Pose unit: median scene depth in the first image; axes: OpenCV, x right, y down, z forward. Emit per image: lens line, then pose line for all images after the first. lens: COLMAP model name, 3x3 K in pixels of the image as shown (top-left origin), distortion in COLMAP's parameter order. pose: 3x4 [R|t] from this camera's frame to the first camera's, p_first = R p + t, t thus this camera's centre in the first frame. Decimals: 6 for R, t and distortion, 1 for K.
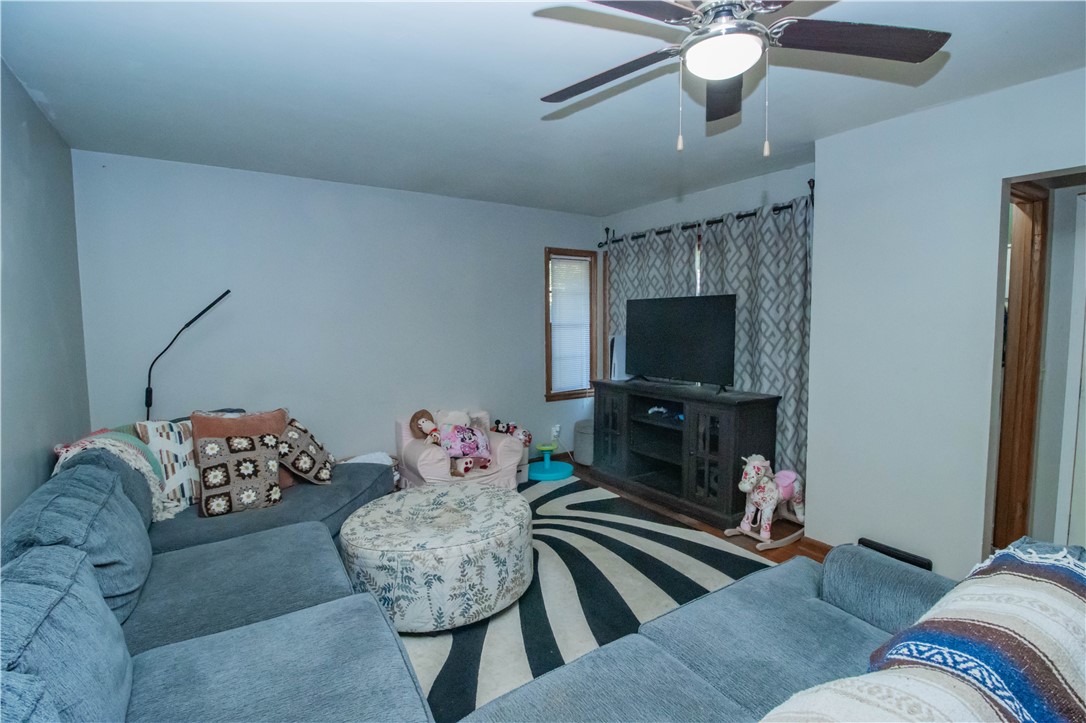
lens RADIAL K [[519.2, 0, 550.9], [0, 519.2, 362.7], [0, 0, 1]] dist [0.002154, -0.017279]
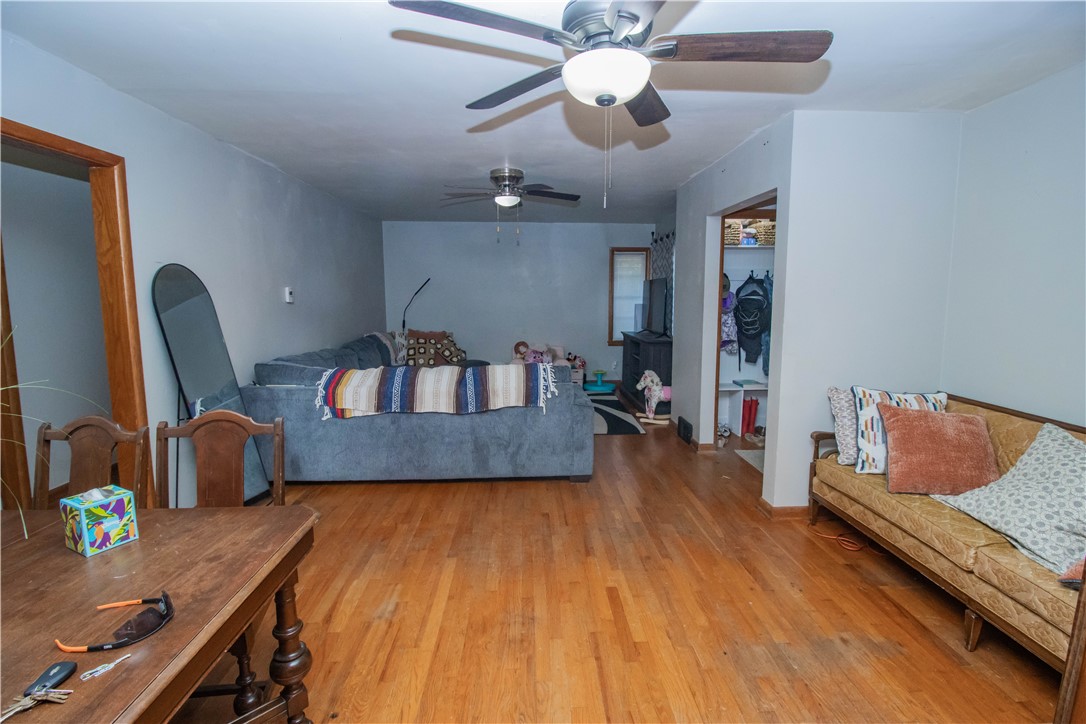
lens RADIAL K [[511.0, 0, 556.8], [0, 511.0, 357.2], [0, 0, 1]] dist [0.001363, -0.011129]
pose [[0.860409, 0.070769, -0.504667, 1.052528], [-0.052166, 0.997340, 0.050917, 0.064815], [0.506928, -0.017483, 0.861811, -0.691772]]
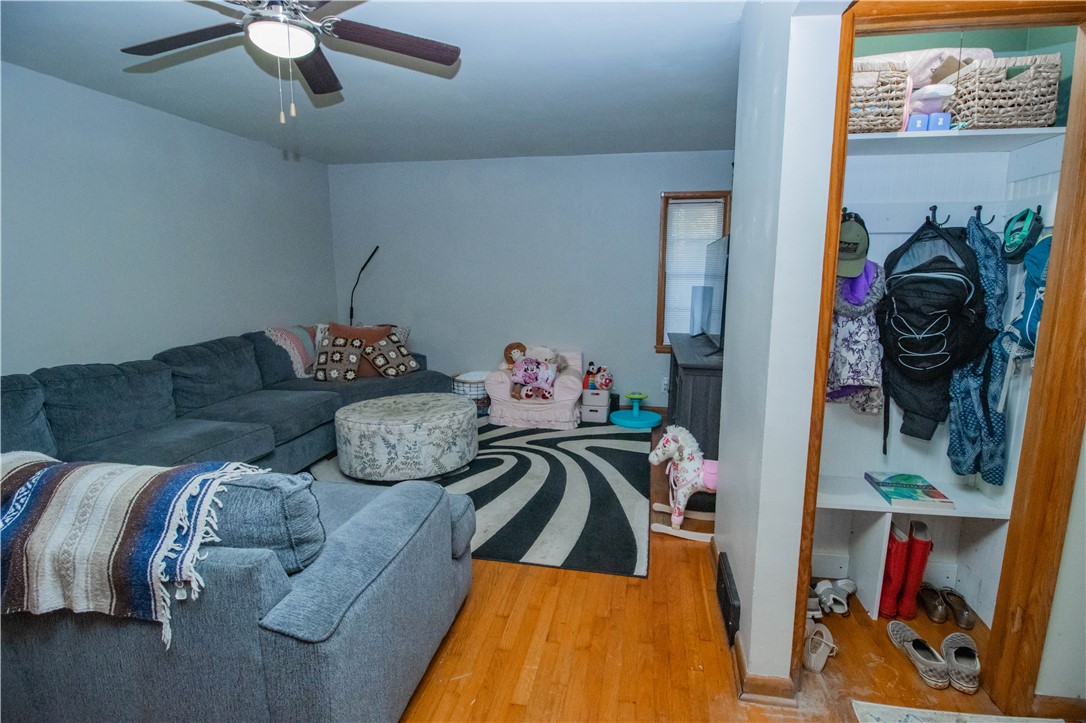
lens RADIAL K [[511.0, 0, 556.8], [0, 511.0, 356.7], [0, 0, 1]] dist [0.001363, -0.011129]
pose [[0.716186, 0.123027, -0.686981, 0.862871], [-0.068513, 0.991979, 0.106221, -0.012503], [0.694539, -0.029007, 0.718870, 0.275736]]
